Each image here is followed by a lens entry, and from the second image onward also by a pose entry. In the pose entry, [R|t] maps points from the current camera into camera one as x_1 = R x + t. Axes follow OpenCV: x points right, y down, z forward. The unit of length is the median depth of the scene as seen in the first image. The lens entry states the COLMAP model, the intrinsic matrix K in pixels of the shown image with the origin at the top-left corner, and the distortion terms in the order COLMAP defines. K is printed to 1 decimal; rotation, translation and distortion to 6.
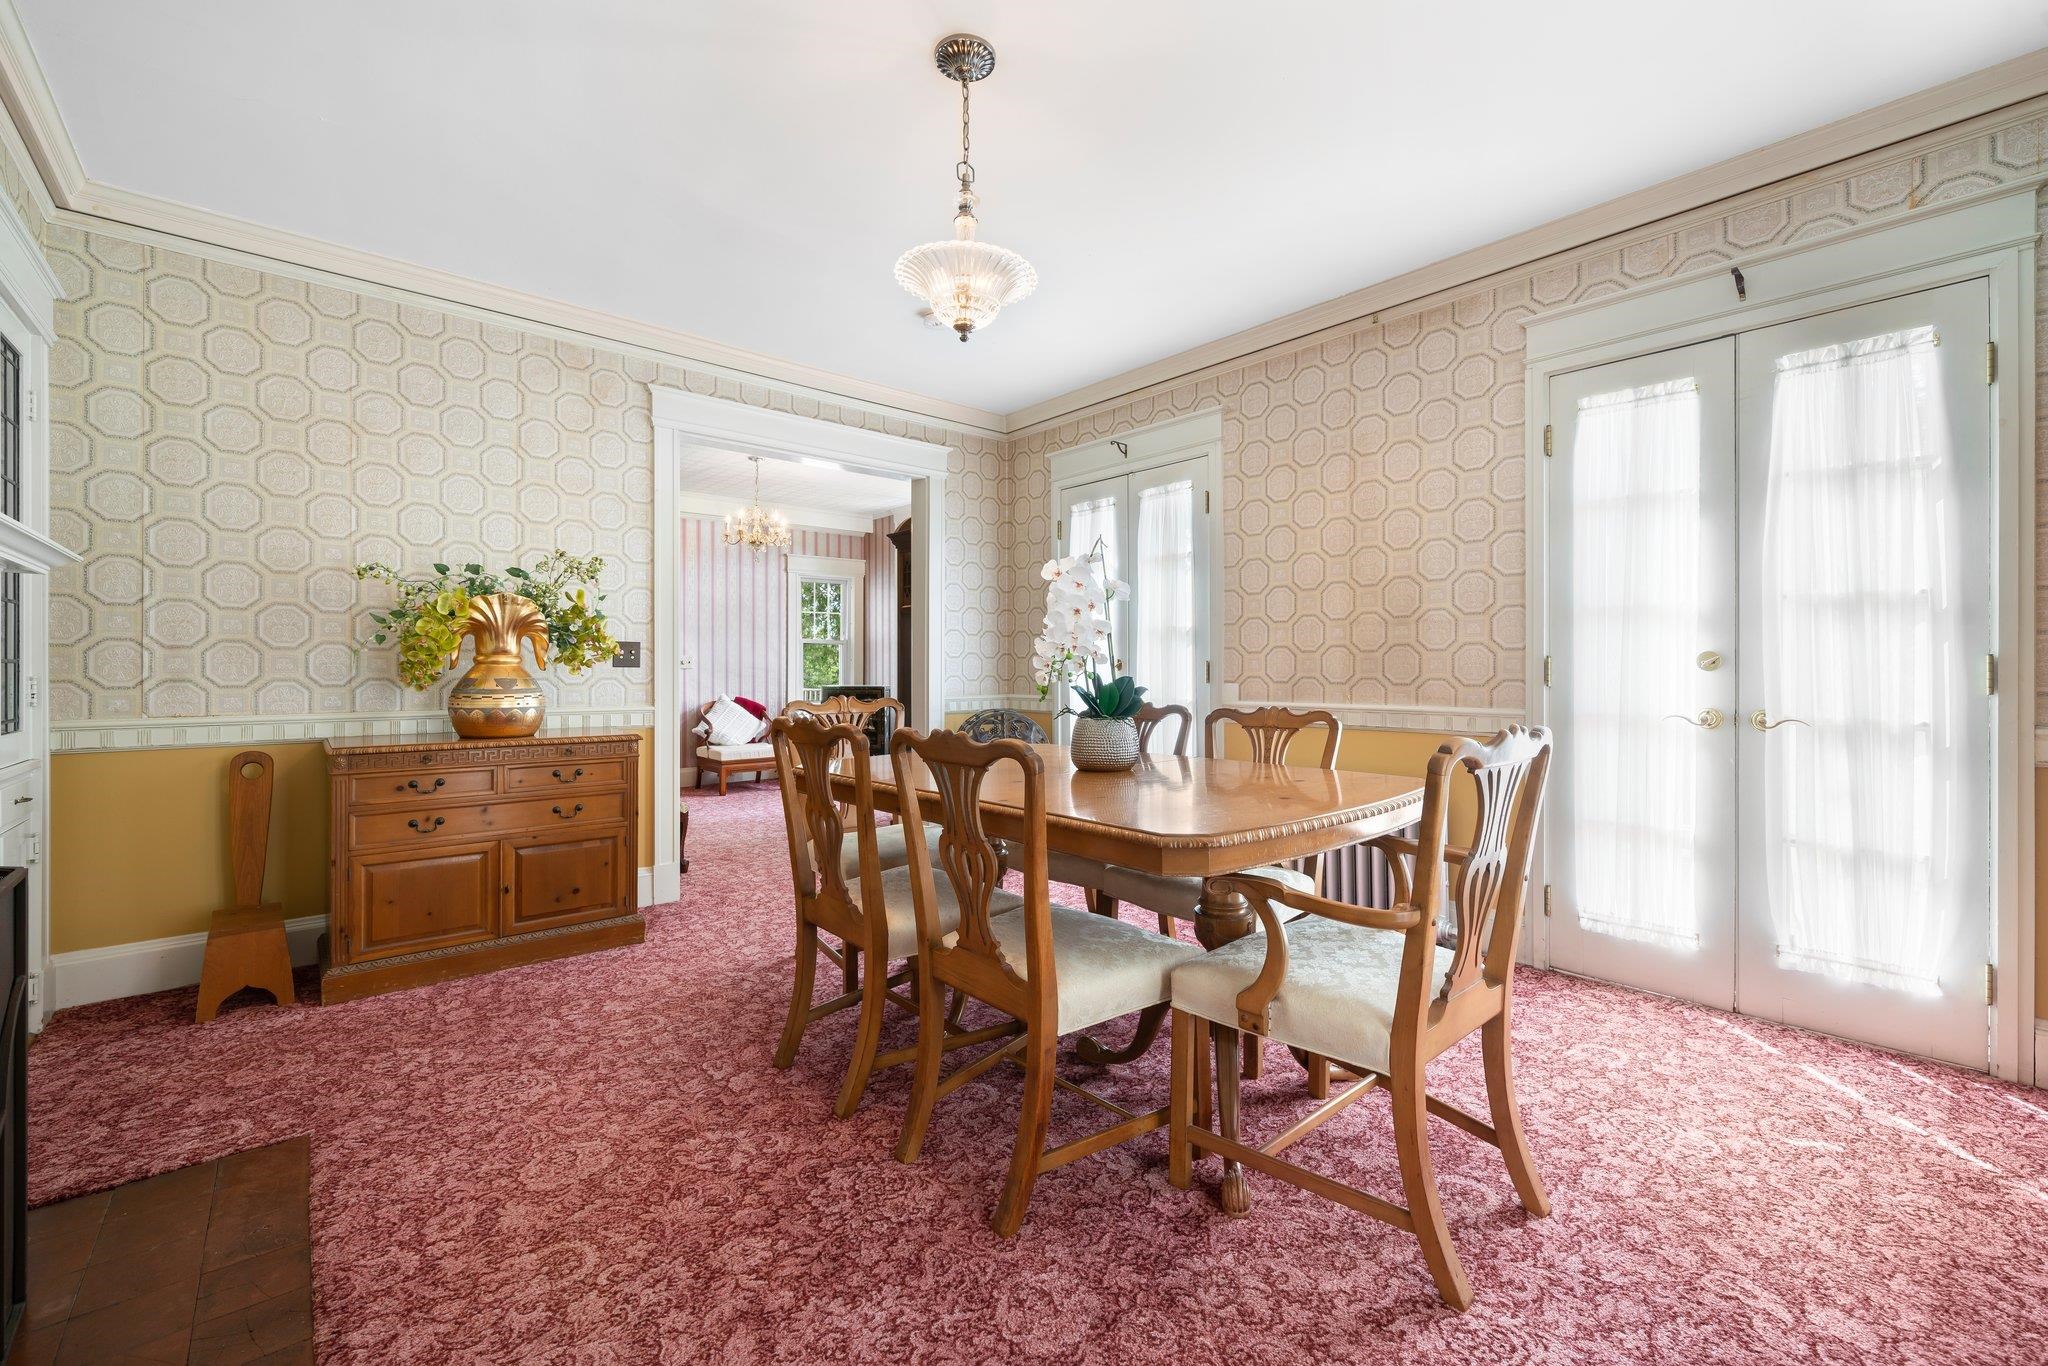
lens RADIAL K [[846.4, 0, 1020.5], [0, 846.4, 672.0], [0, 0, 1]] dist [0.006995, -0.000150]
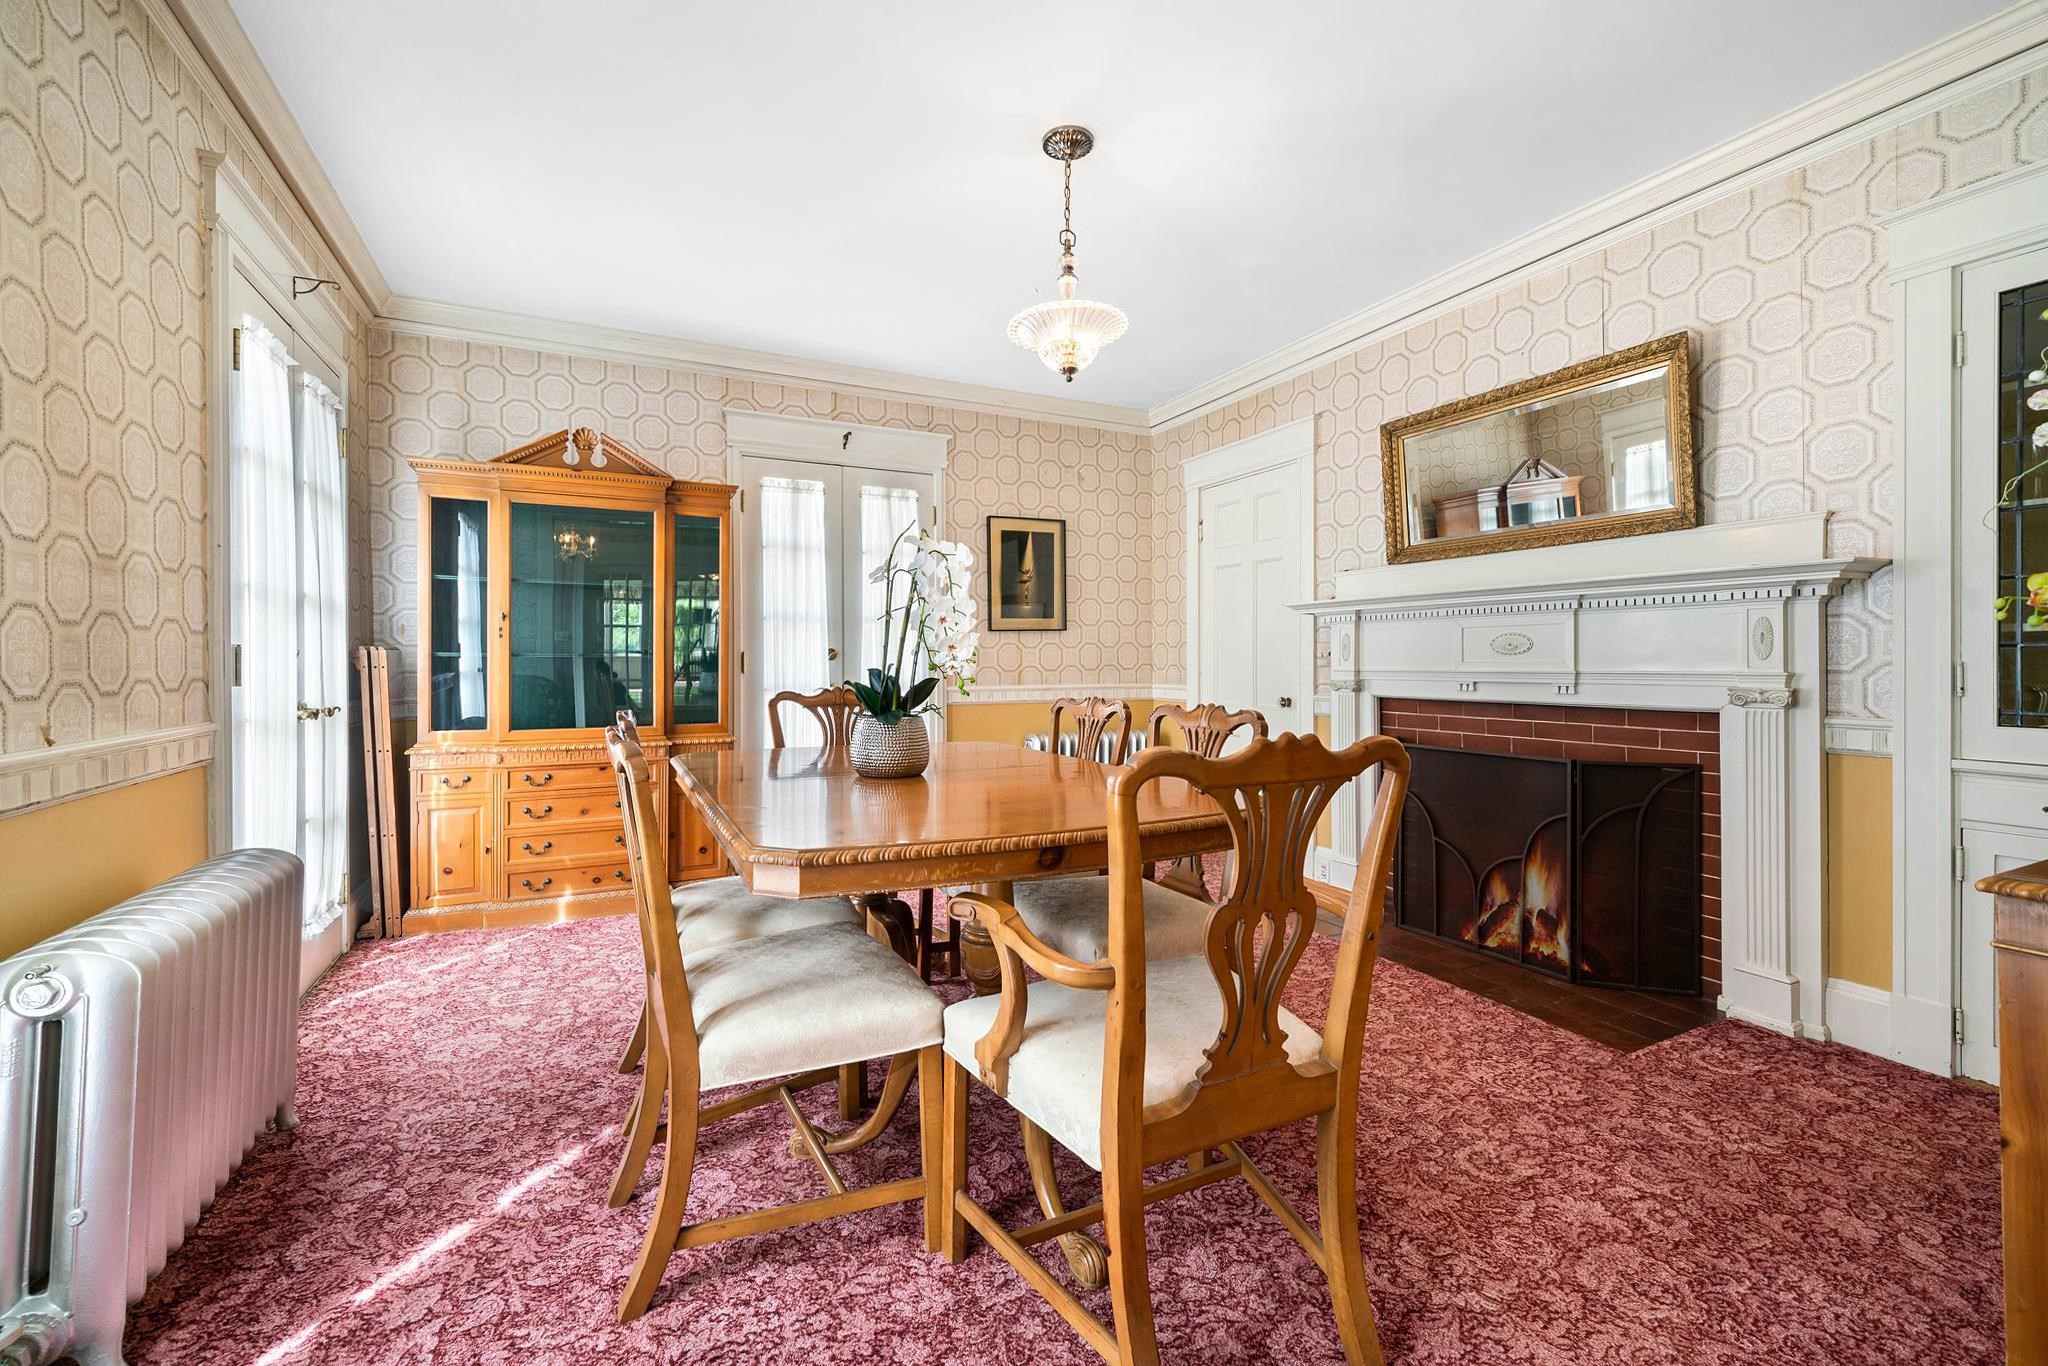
lens RADIAL K [[846.4, 0, 1025.3], [0, 846.4, 662.9], [0, 0, 1]] dist [0.006995, -0.000150]
pose [[-0.965630, 0.001428, 0.259916, -0.288896], [0.003112, 0.999977, 0.006067, -0.005913], [-0.259901, 0.006668, -0.965612, 1.994461]]
